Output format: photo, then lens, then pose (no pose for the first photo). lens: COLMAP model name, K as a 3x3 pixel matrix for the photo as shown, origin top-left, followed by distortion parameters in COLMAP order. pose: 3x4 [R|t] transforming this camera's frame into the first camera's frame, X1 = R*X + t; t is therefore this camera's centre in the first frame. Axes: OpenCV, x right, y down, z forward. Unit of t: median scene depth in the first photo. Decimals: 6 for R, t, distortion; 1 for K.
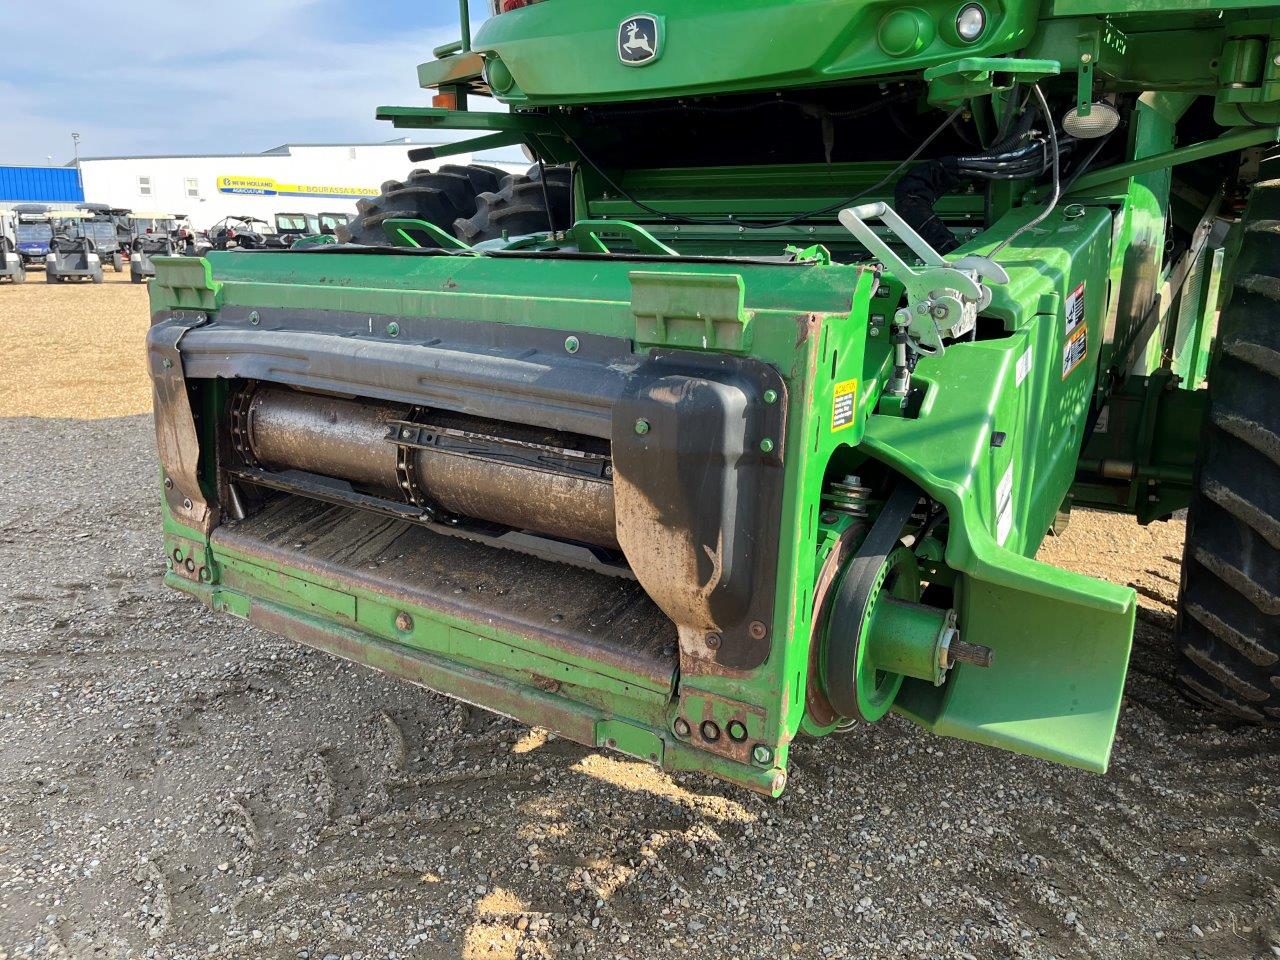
lens RADIAL K [[998.6, 0, 630.3], [0, 998.6, 481.2], [0, 0, 1]] dist [0.030701, -0.031518]
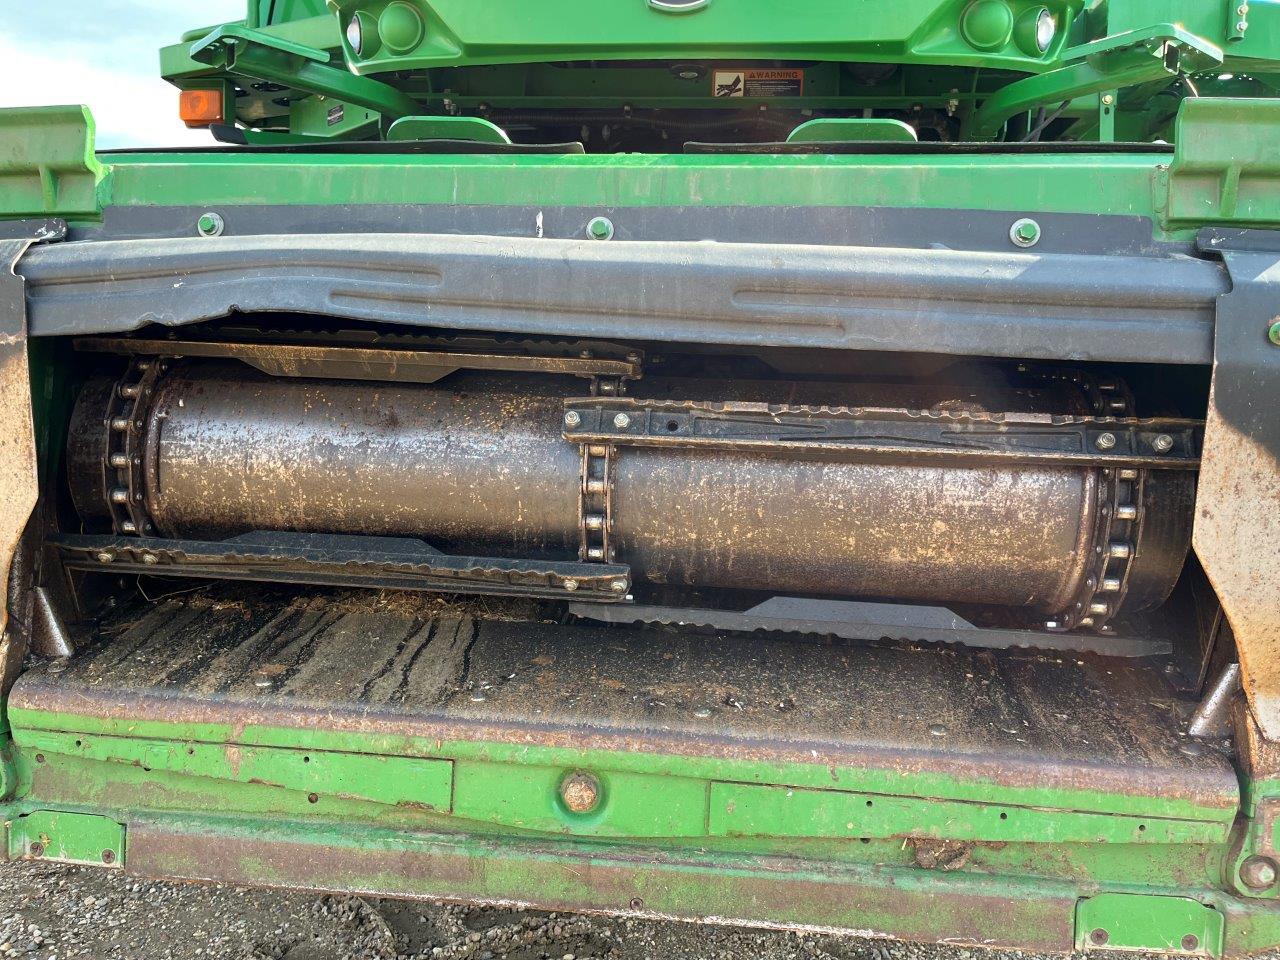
lens RADIAL K [[998.6, 0, 646.3], [0, 998.6, 483.5], [0, 0, 1]] dist [0.030701, -0.031518]
pose [[0.880951, 0.005253, 0.473179, -0.445902], [0.086274, 0.981396, -0.171517, 0.076061], [-0.465277, 0.191921, 0.864108, 0.510978]]
